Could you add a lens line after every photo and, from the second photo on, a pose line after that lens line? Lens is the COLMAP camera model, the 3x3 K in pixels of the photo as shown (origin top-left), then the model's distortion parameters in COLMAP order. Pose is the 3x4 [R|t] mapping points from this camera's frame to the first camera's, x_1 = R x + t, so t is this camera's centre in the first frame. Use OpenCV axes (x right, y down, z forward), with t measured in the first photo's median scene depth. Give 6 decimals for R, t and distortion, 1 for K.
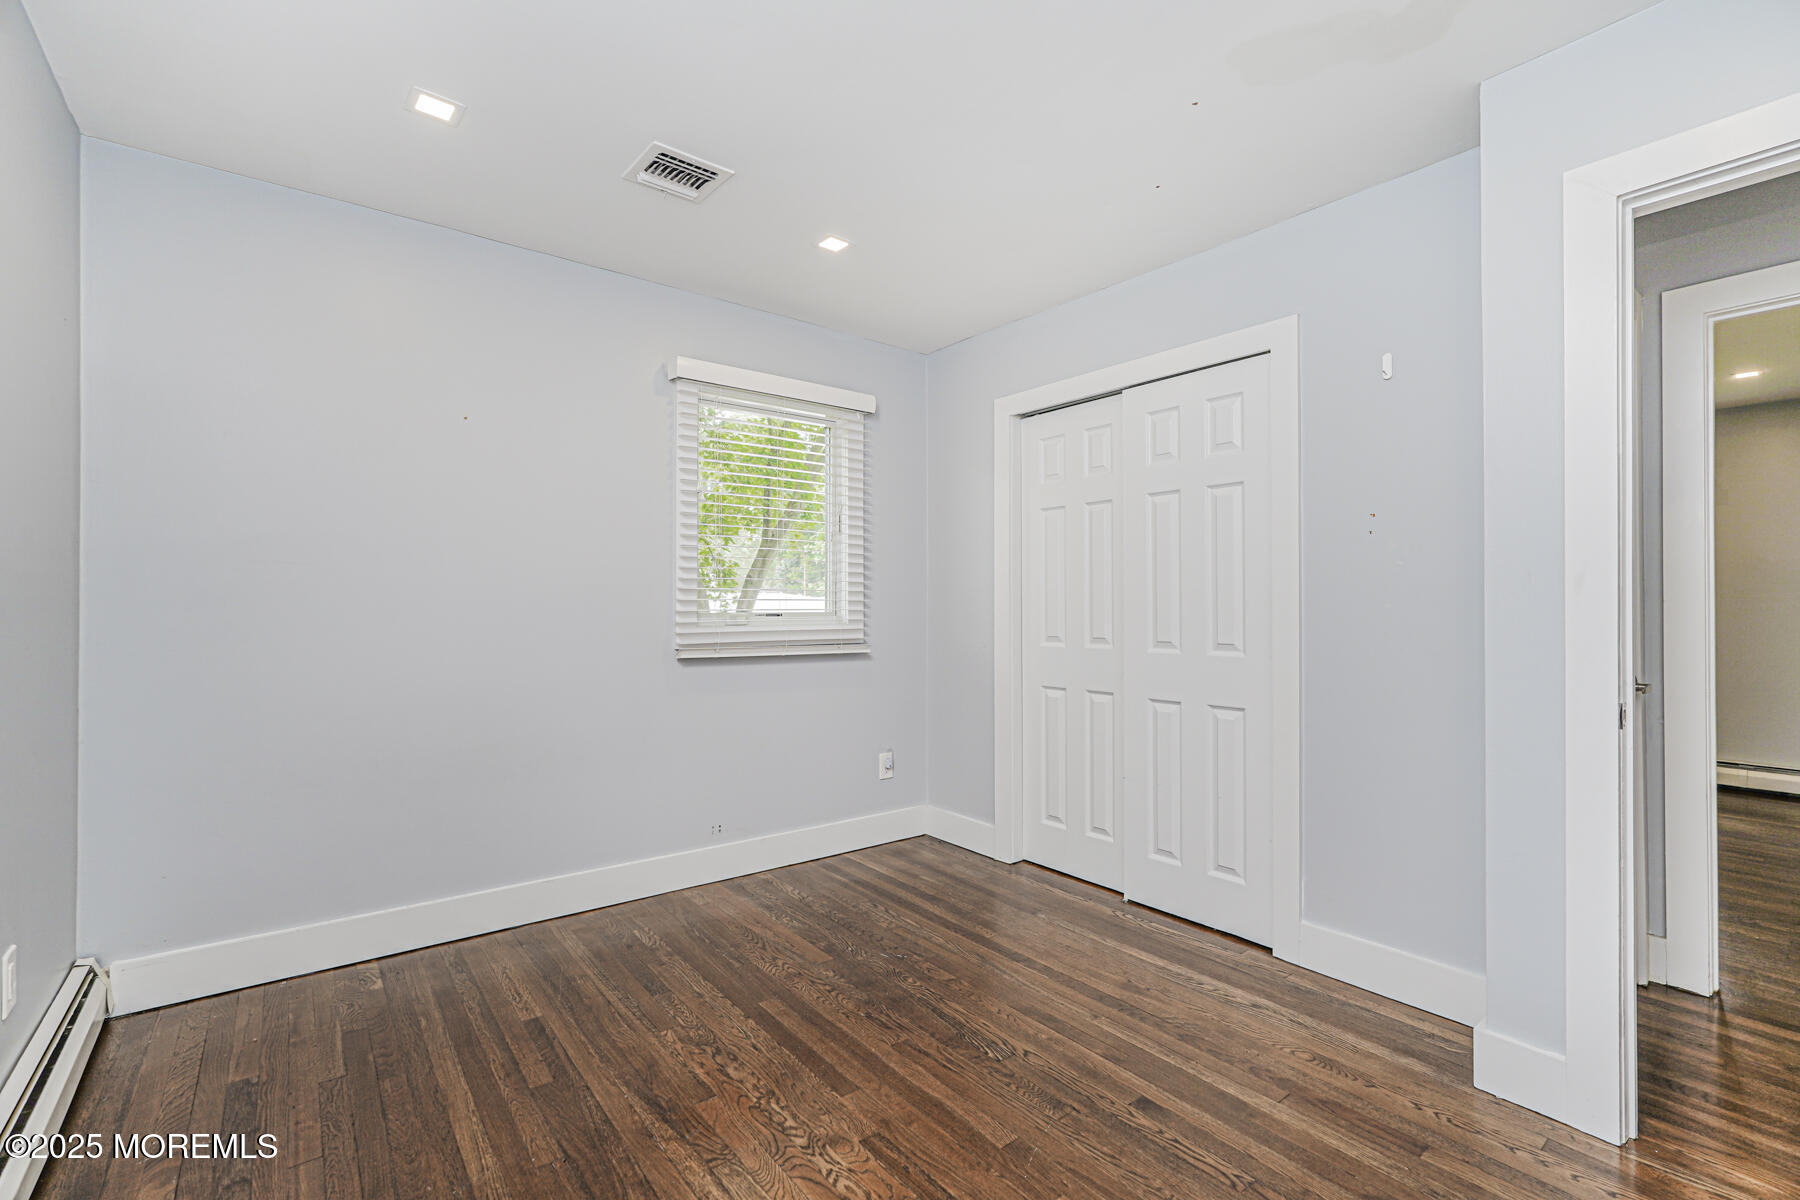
lens RADIAL K [[794.4, 0, 901.7], [0, 794.4, 603.8], [0, 0, 1]] dist [-0.018005, 0.010276]
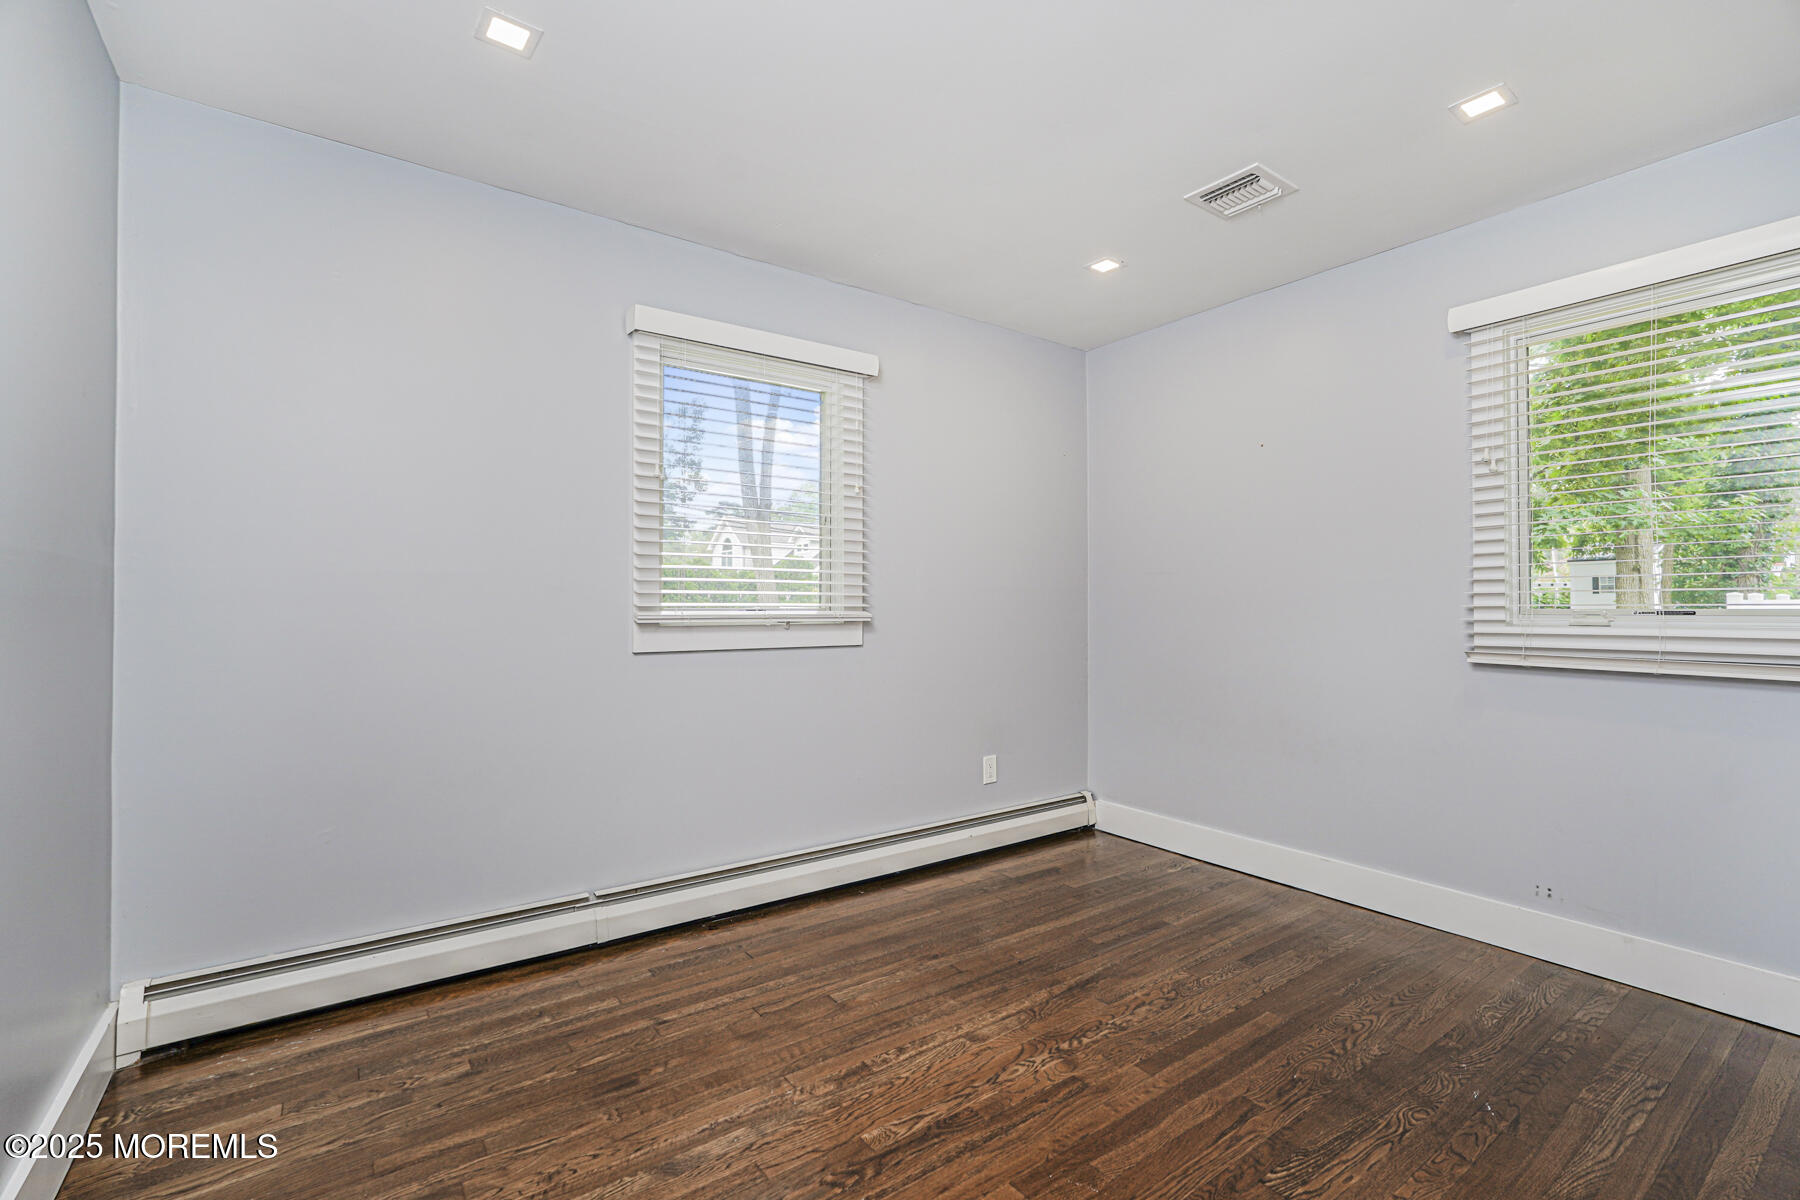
lens RADIAL K [[794.4, 0, 901.7], [0, 794.4, 603.8], [0, 0, 1]] dist [-0.018005, 0.010276]
pose [[-0.042115, -0.004647, -0.999102, 0.780794], [0.003077, 0.999984, -0.004781, 0.011434], [0.999108, -0.003276, -0.042100, 0.582312]]
